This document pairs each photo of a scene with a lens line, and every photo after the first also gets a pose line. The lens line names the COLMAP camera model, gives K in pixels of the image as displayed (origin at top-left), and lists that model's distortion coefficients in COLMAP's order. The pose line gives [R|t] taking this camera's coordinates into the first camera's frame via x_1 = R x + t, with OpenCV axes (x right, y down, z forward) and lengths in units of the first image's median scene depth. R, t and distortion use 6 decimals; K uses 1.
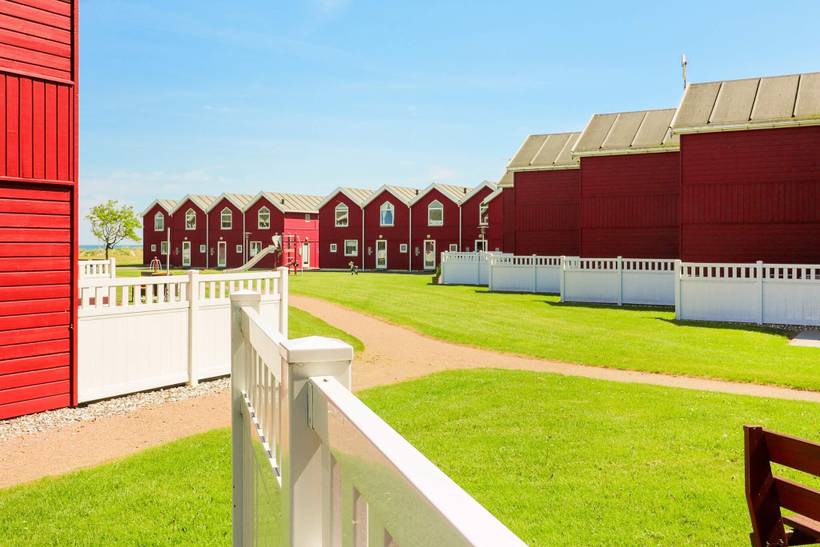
lens RADIAL K [[800.1, 0, 393.0], [0, 800.1, 246.4], [0, 0, 1]] dist [0.012763, -0.005665]
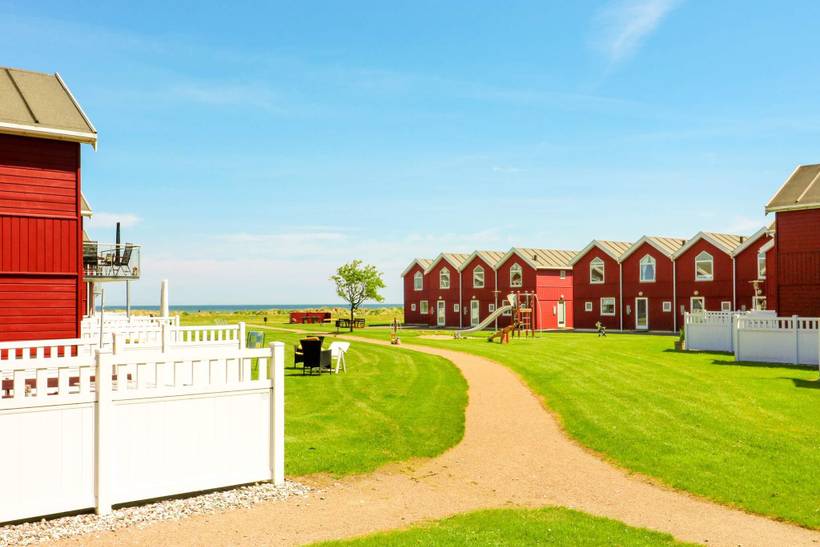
lens RADIAL K [[799.6, 0, 410.0], [0, 799.6, 273.5], [0, 0, 1]] dist [0.018976, 0.004951]
pose [[0.944029, -0.019306, -0.329297, 0.036834], [0.006668, 0.999199, -0.039467, -0.001071], [0.329795, 0.035062, 0.943401, 0.063126]]
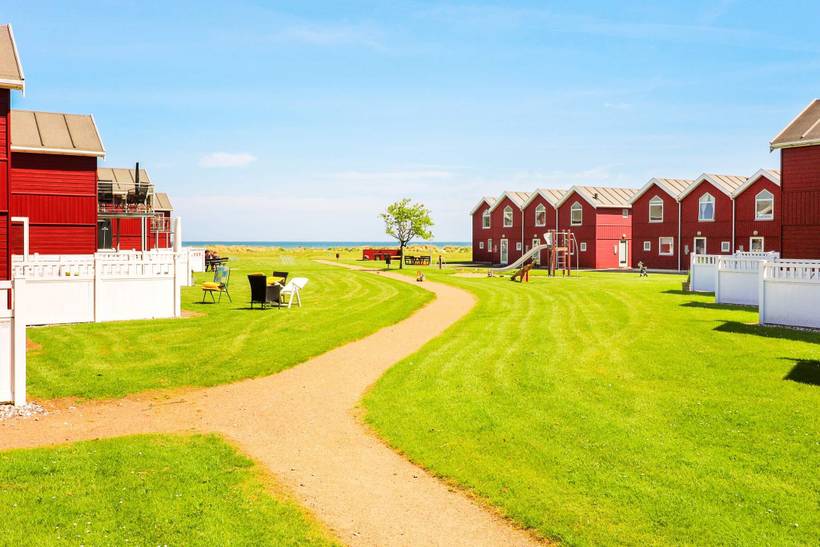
lens RADIAL K [[795.1, 0, 418.1], [0, 795.1, 239.3], [0, 0, 1]] dist [0.012389, 0.003841]
pose [[0.896498, -0.000907, -0.443046, 0.094895], [-0.001380, 0.999987, -0.004839, -0.000937], [0.443045, 0.004949, 0.896486, 0.083626]]
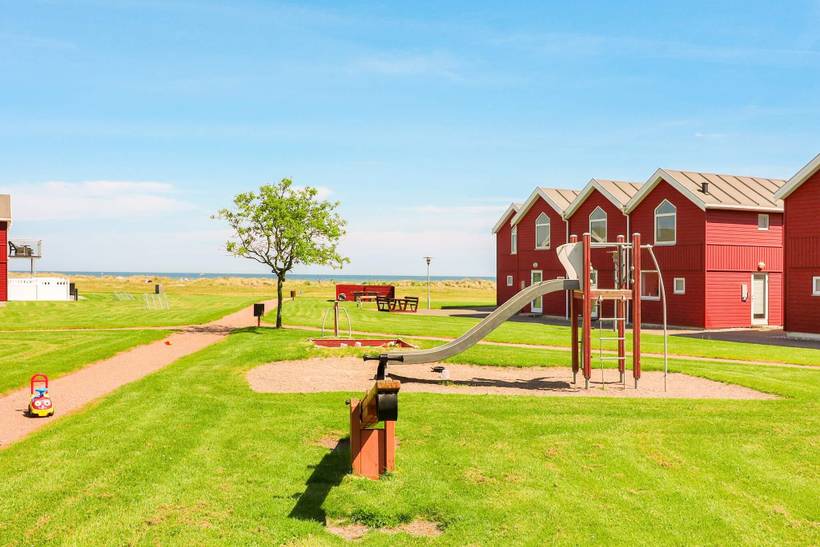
lens RADIAL K [[800.1, 0, 393.0], [0, 800.1, 246.4], [0, 0, 1]] dist [0.012763, -0.005665]
pose [[0.829867, -0.011548, -0.557842, -0.026350], [-0.011773, 0.999201, -0.038198, 0.000032], [0.557838, 0.038267, 0.829067, 0.539322]]
